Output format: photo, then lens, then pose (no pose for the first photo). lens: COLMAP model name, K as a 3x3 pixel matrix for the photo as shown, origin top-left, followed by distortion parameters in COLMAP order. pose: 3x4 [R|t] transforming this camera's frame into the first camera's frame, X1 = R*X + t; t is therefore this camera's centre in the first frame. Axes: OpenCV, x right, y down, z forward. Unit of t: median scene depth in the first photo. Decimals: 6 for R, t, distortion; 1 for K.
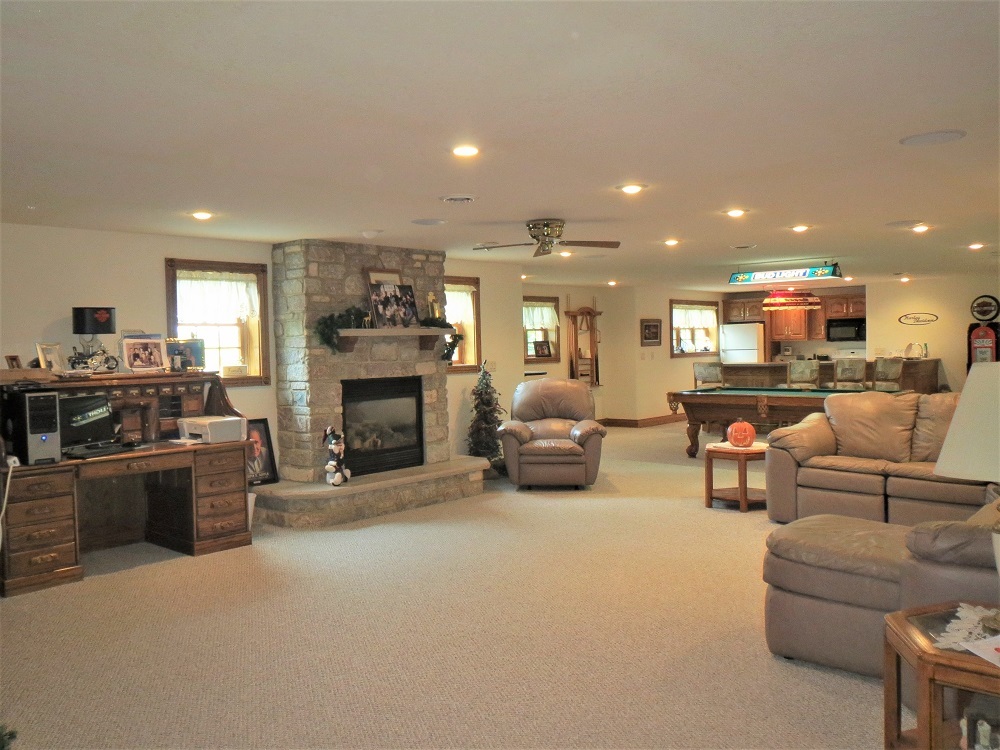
lens RADIAL K [[840.2, 0, 495.4], [0, 840.2, 373.2], [0, 0, 1]] dist [-0.035526, 0.028126]
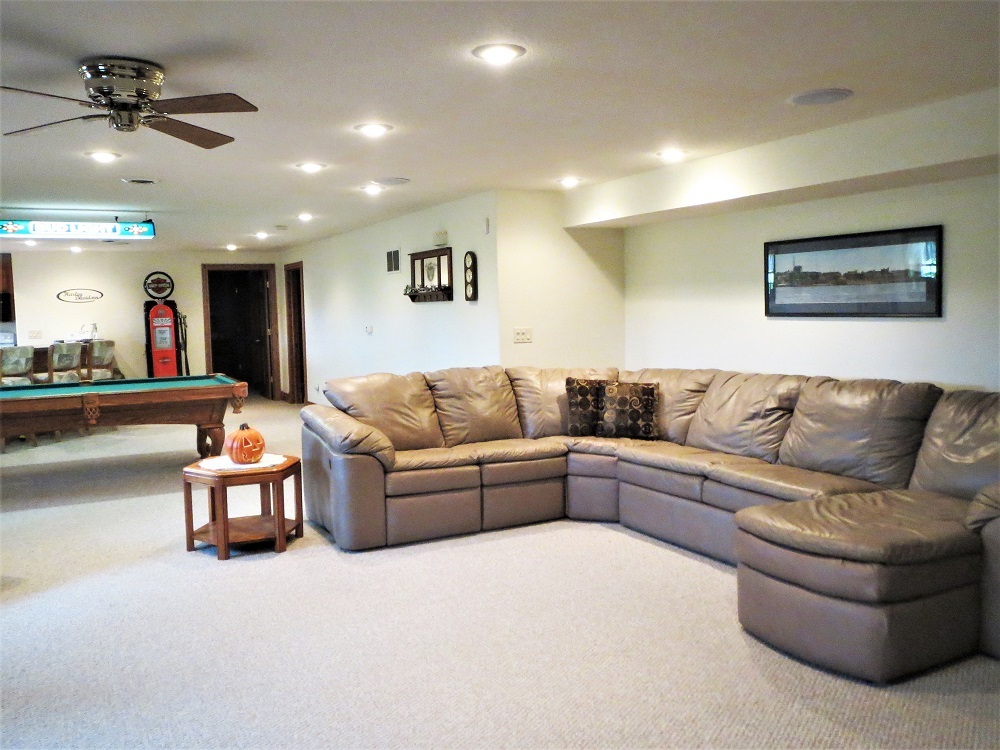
lens RADIAL K [[840.2, 0, 498.0], [0, 840.2, 372.9], [0, 0, 1]] dist [-0.035526, 0.028126]
pose [[0.361117, -0.063921, 0.930327, -0.144201], [0.047564, 0.997612, 0.050082, -0.007302], [-0.931307, 0.026165, 0.363295, 0.271111]]
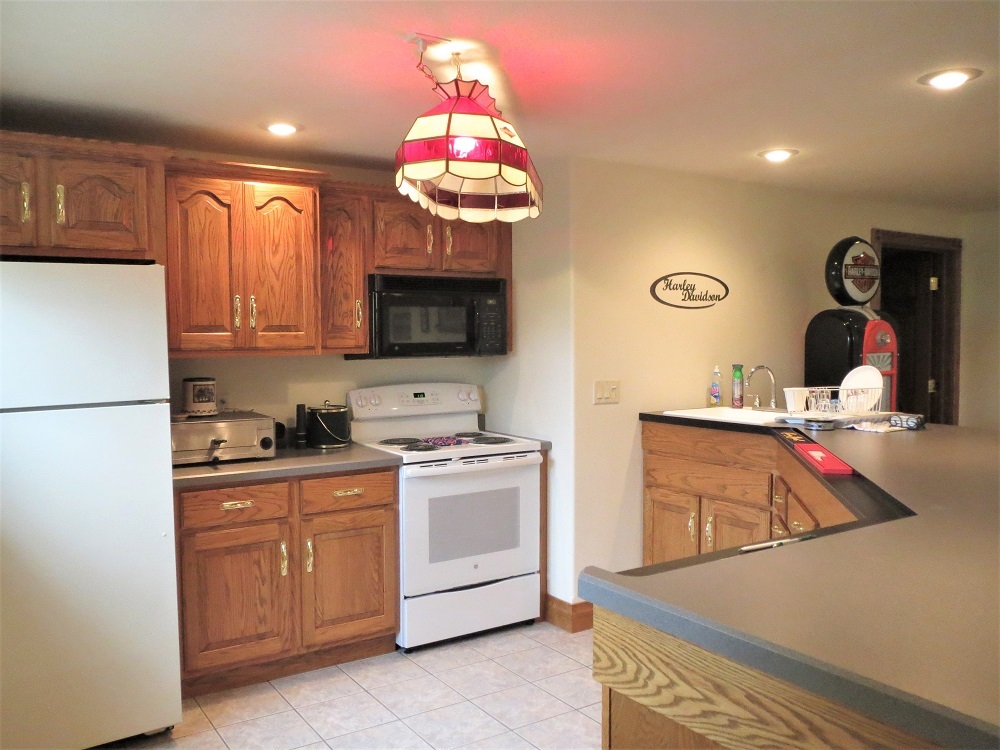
lens RADIAL K [[840.2, 0, 505.3], [0, 840.2, 375.3], [0, 0, 1]] dist [-0.035526, 0.028126]
pose [[0.264816, -0.030072, 0.963830, 0.160085], [0.030011, 0.999286, 0.022933, -0.039855], [-0.963832, 0.022853, 0.265529, 0.948237]]
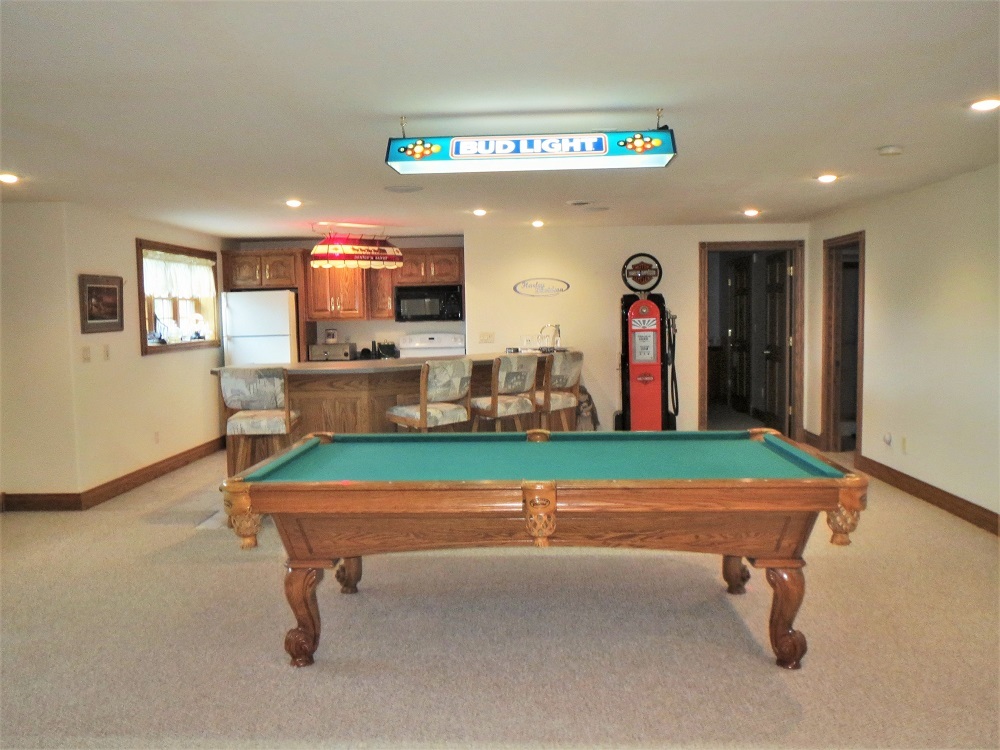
lens RADIAL K [[840.2, 0, 494.0], [0, 840.2, 371.9], [0, 0, 1]] dist [-0.035526, 0.028126]
pose [[0.780962, -0.037767, 0.623435, 0.062071], [0.022745, 0.999228, 0.032040, -0.019990], [-0.624164, -0.010842, 0.781218, 0.489726]]
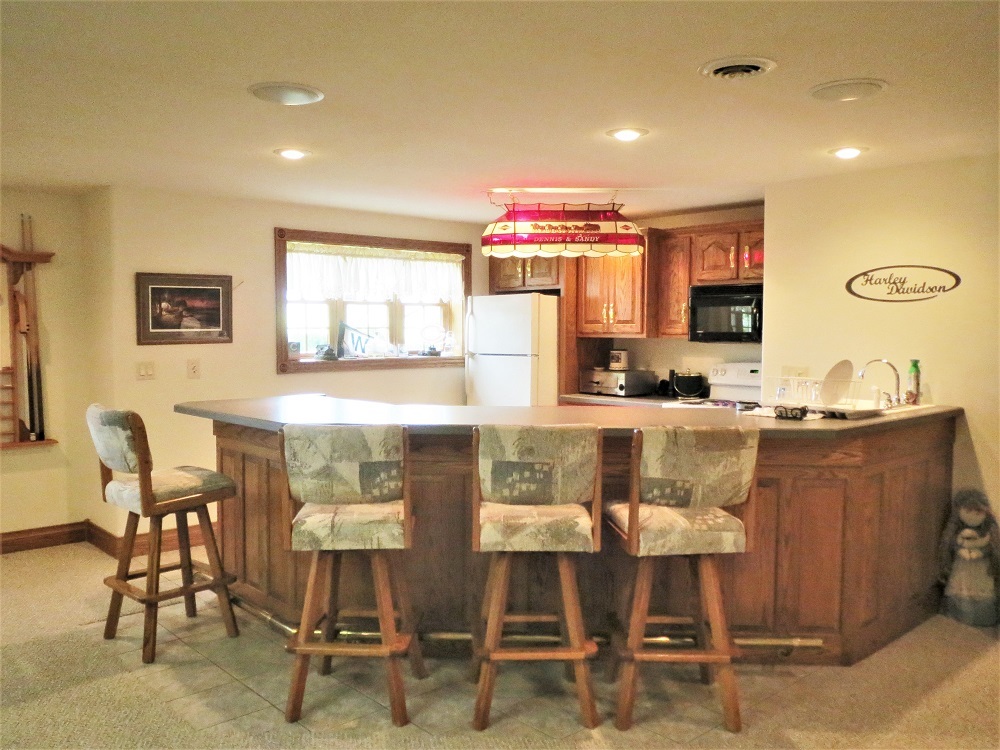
lens RADIAL K [[840.2, 0, 491.4], [0, 840.2, 381.5], [0, 0, 1]] dist [-0.035526, 0.028126]
pose [[0.992714, 0.031562, -0.116289, 0.372165], [-0.027713, 0.999018, 0.034571, -0.032236], [0.117265, -0.031097, 0.992614, 0.630157]]
